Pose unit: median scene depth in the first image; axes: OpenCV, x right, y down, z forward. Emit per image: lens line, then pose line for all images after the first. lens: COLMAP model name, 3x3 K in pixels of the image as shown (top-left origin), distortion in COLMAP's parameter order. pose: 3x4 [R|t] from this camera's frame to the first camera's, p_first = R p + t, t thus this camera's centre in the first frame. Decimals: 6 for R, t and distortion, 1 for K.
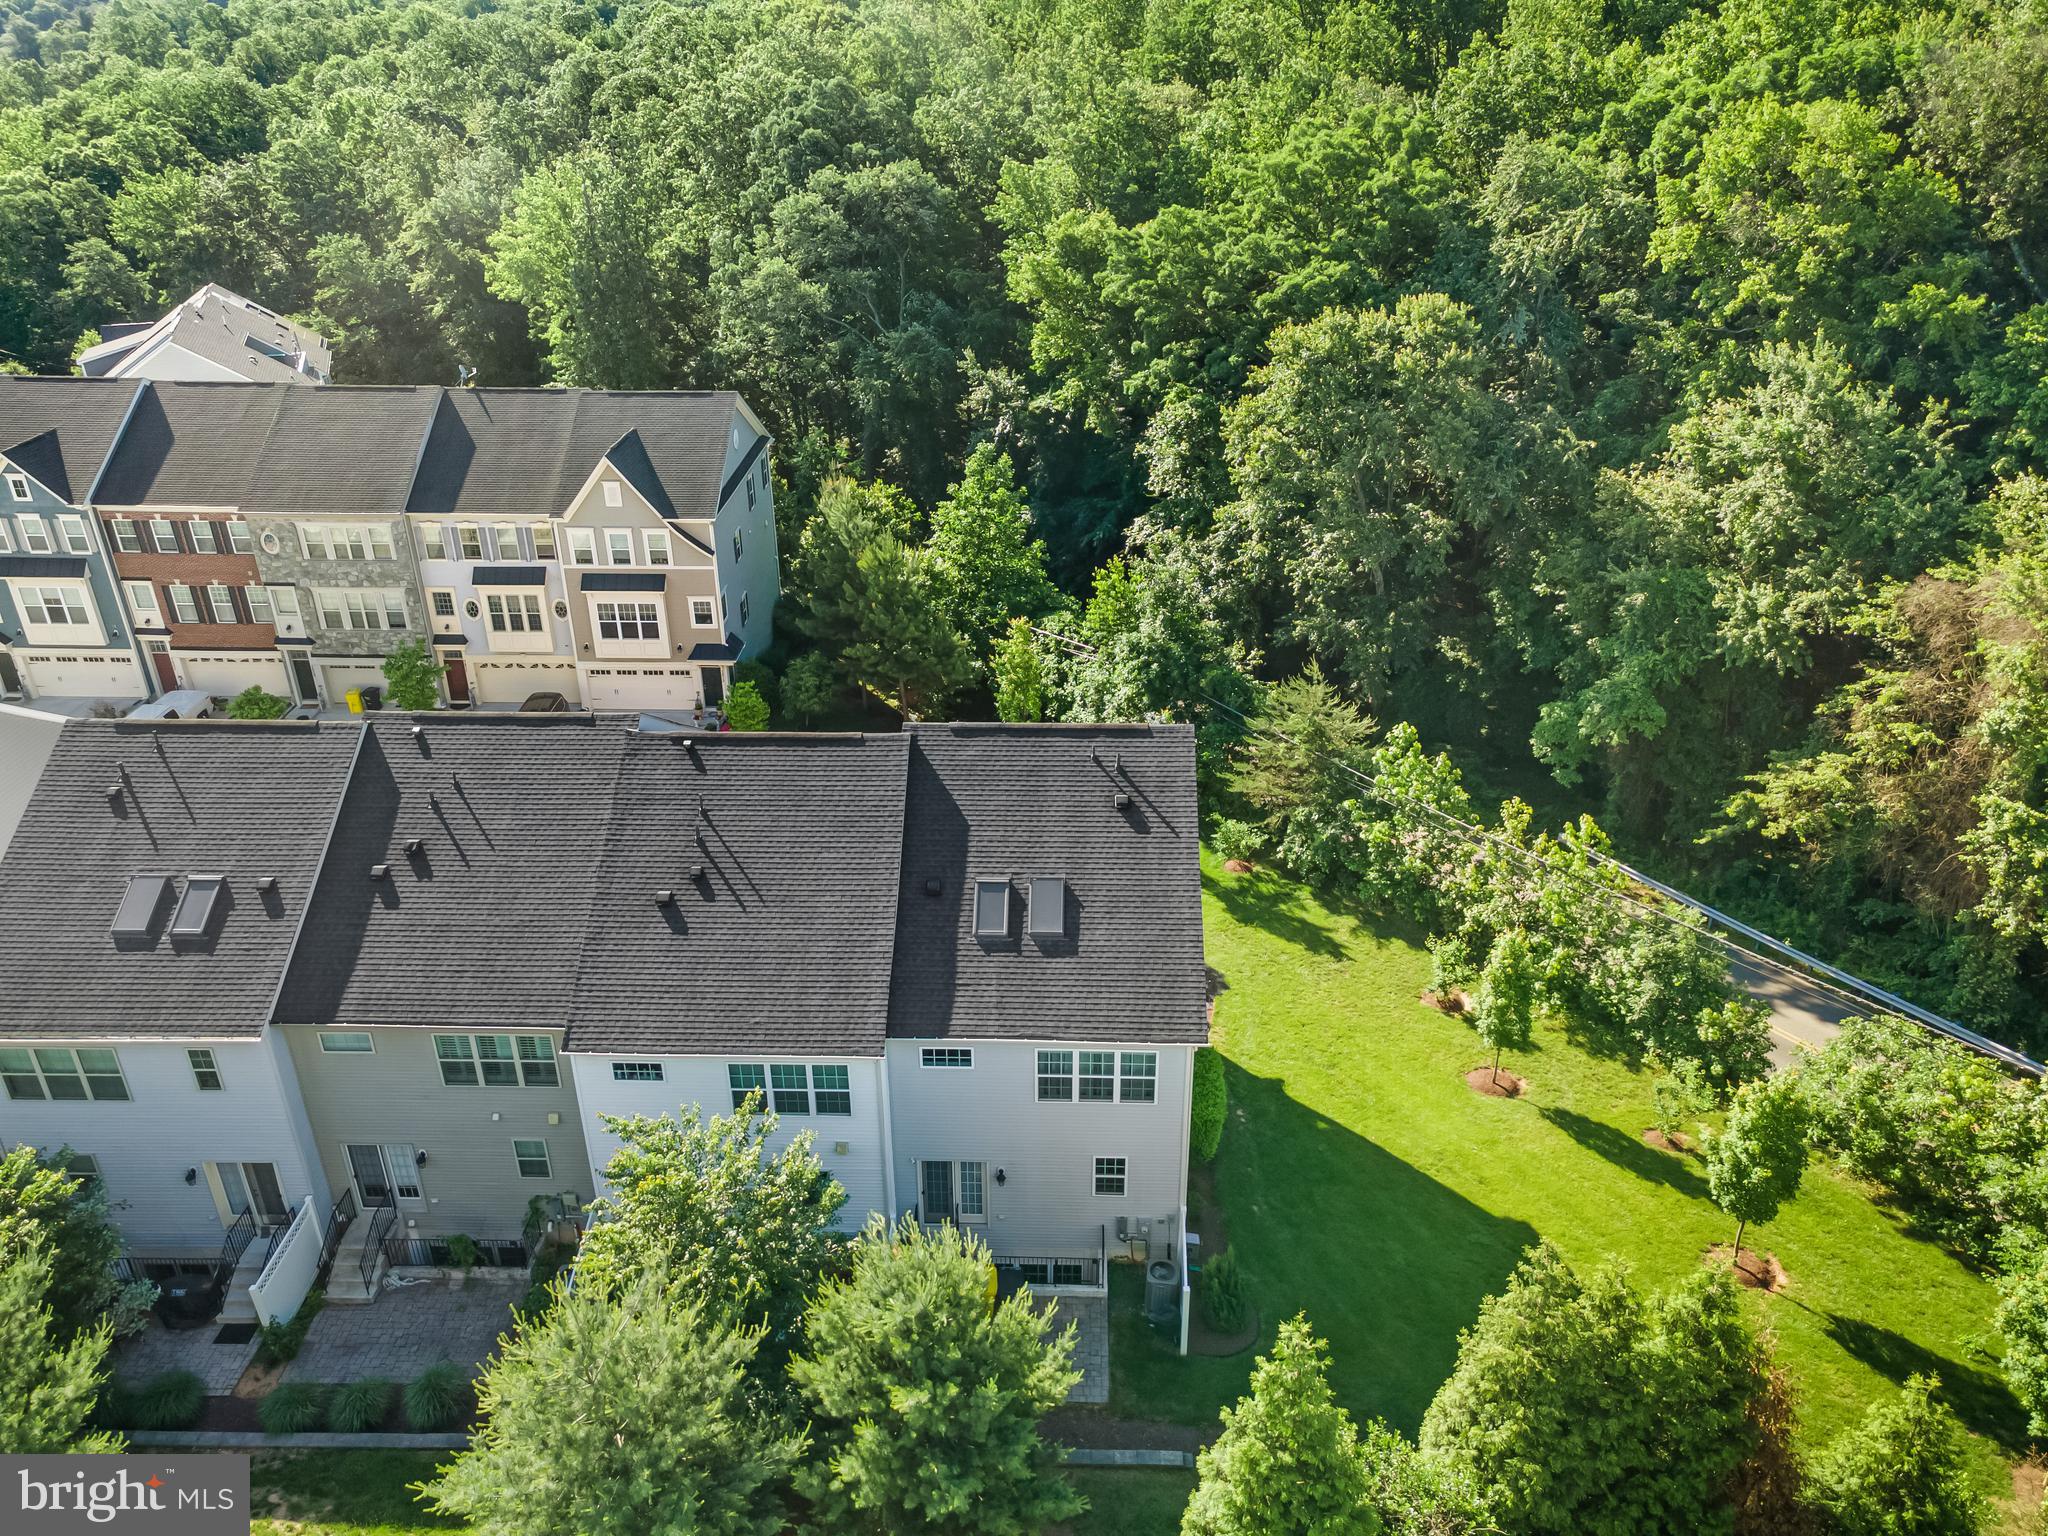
lens RADIAL K [[1467.8, 0, 1026.6], [0, 1467.8, 738.8], [0, 0, 1]] dist [0.024656, -0.005509]
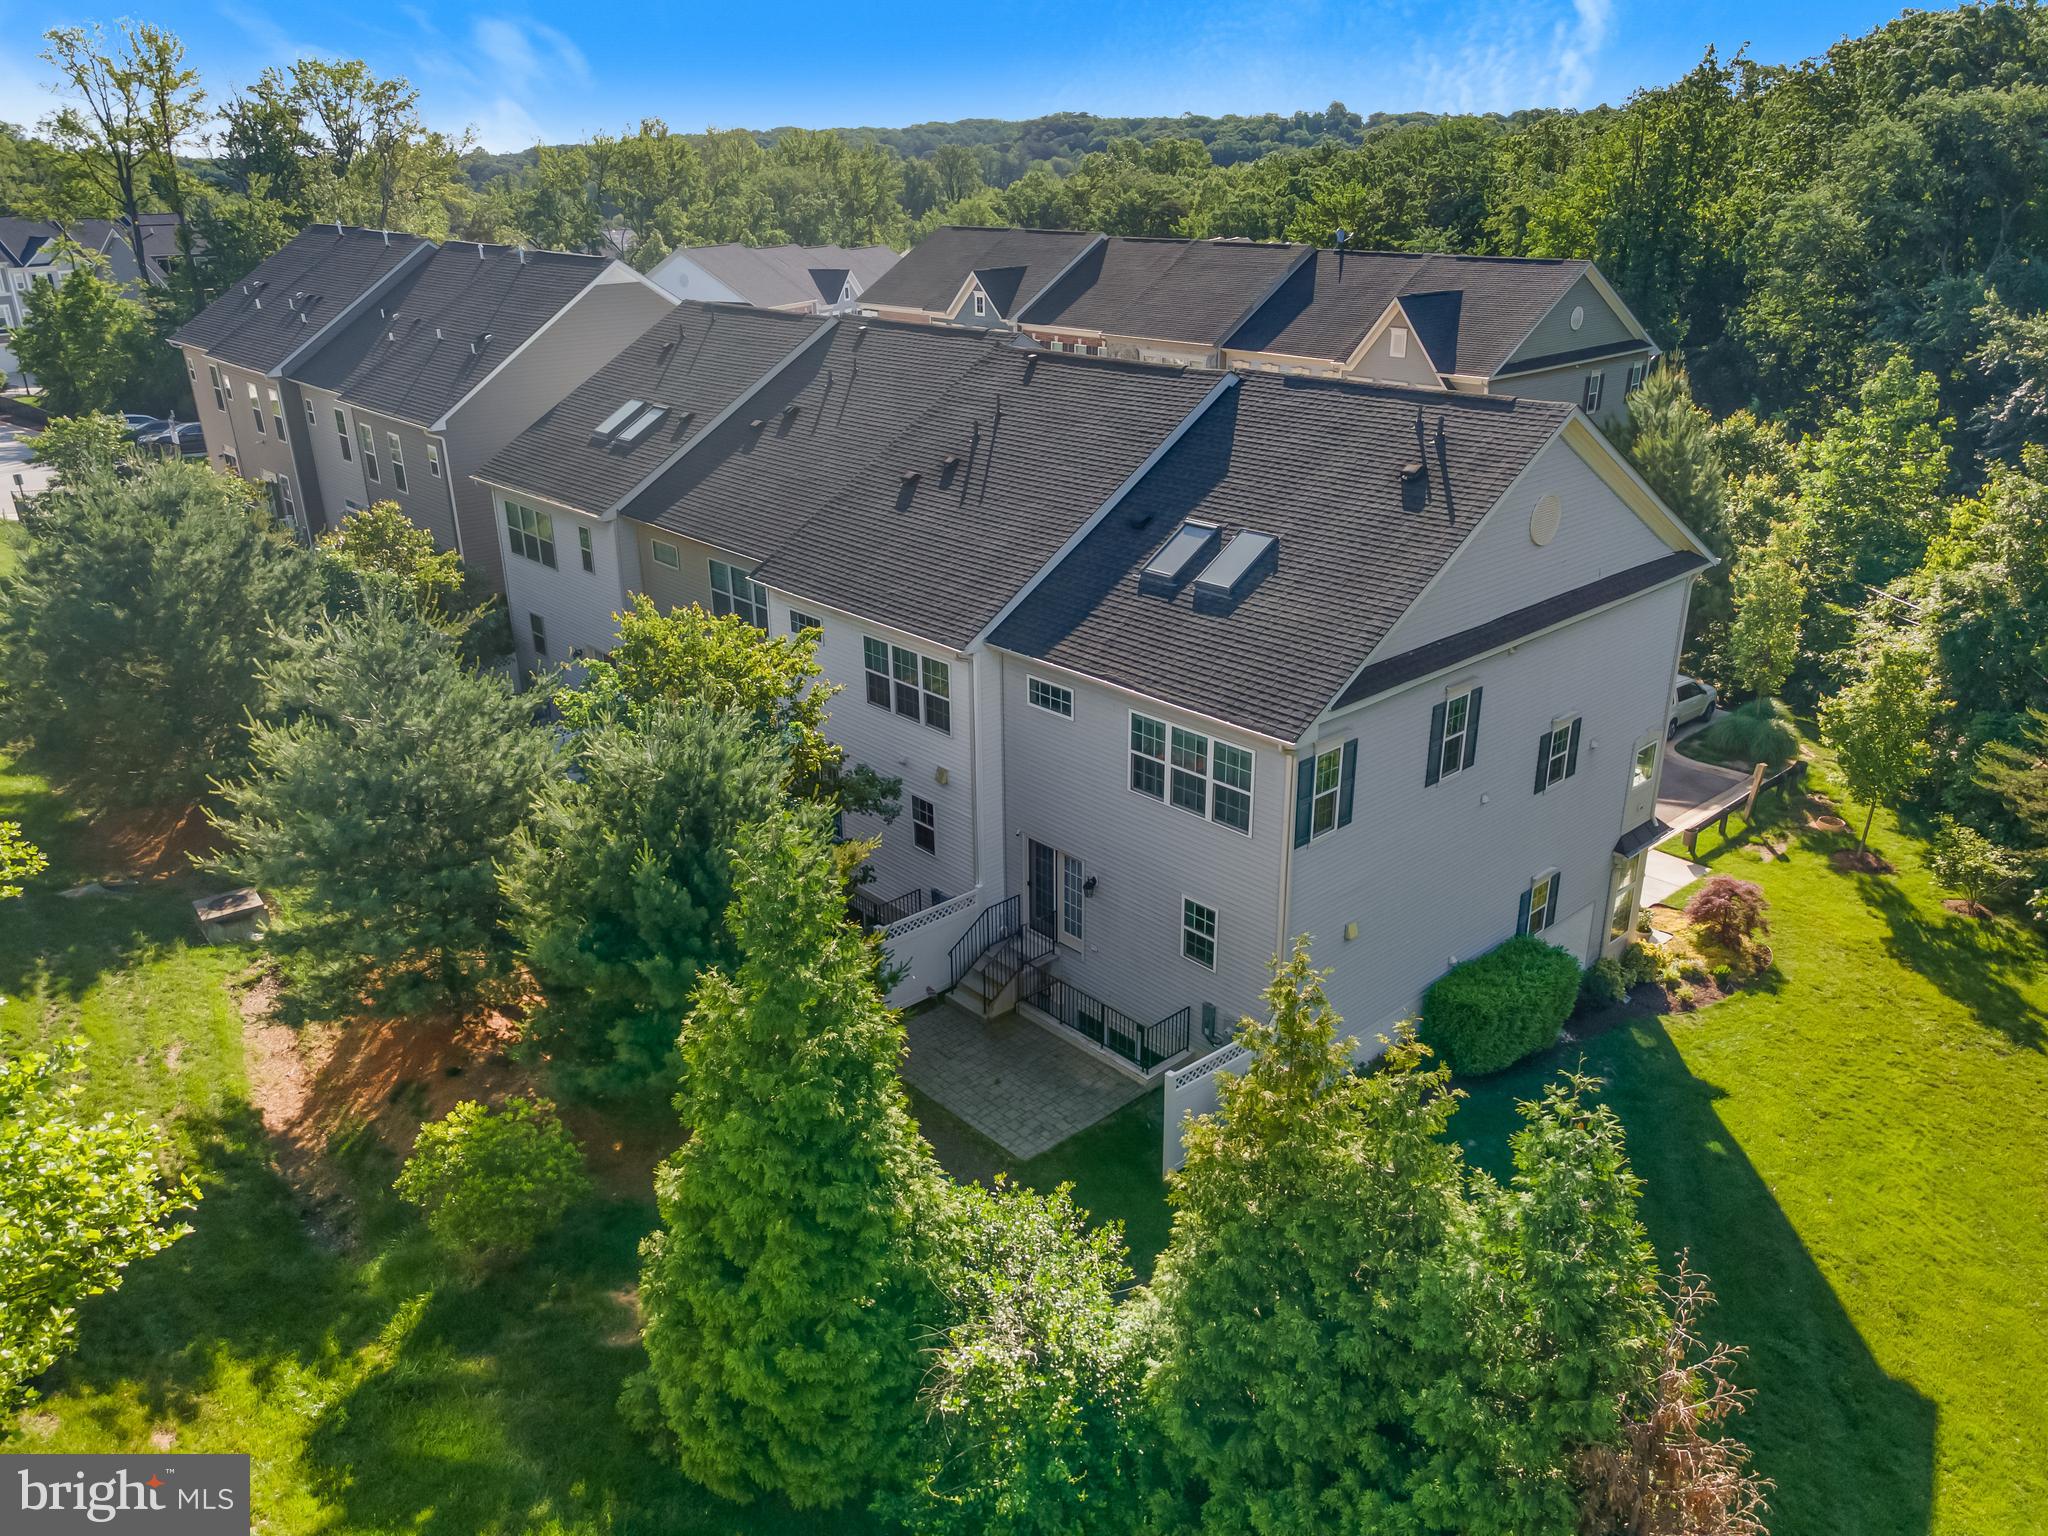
lens RADIAL K [[1490.7, 0, 1029.6], [0, 1490.7, 737.3], [0, 0, 1]] dist [0.032740, 0.006592]
pose [[0.703364, 0.258605, -0.662120, 0.454473], [-0.311370, 0.949444, 0.040061, 0.194739], [0.639006, 0.177986, 0.748327, 0.357251]]
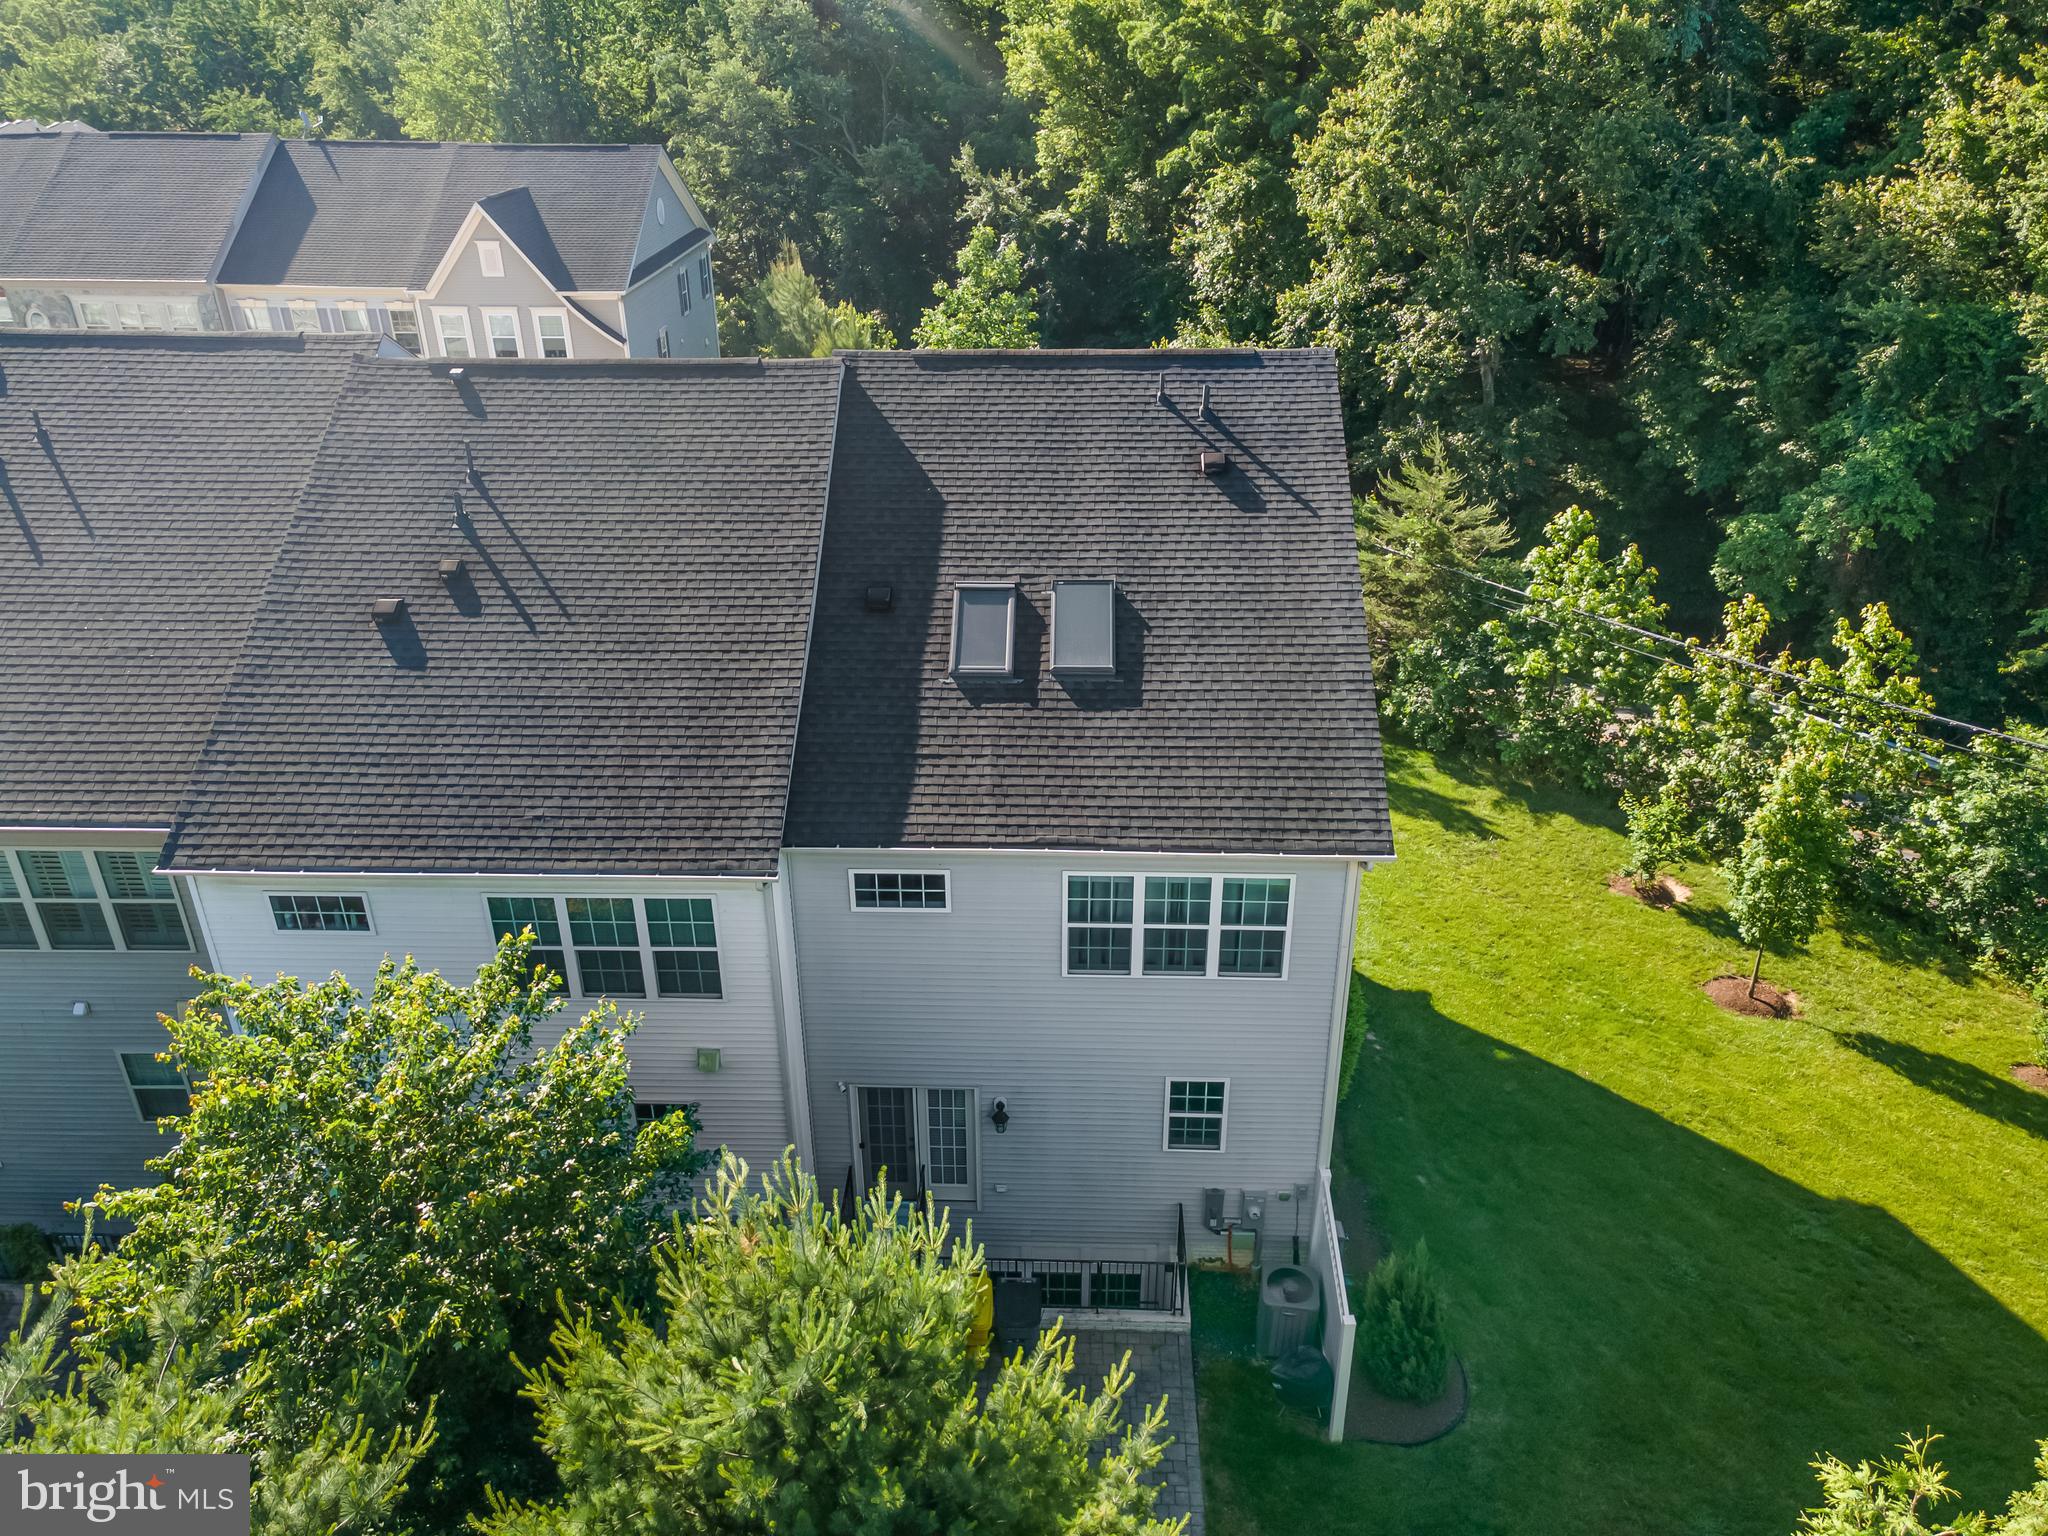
lens RADIAL K [[1490.7, 0, 1029.6], [0, 1490.7, 737.3], [0, 0, 1]] dist [0.032740, 0.006592]
pose [[1.000000, 0.000529, 0.000720, -0.006596], [-0.000530, 0.999999, 0.001516, 0.149040], [-0.000719, -0.001517, 0.999999, 0.421351]]
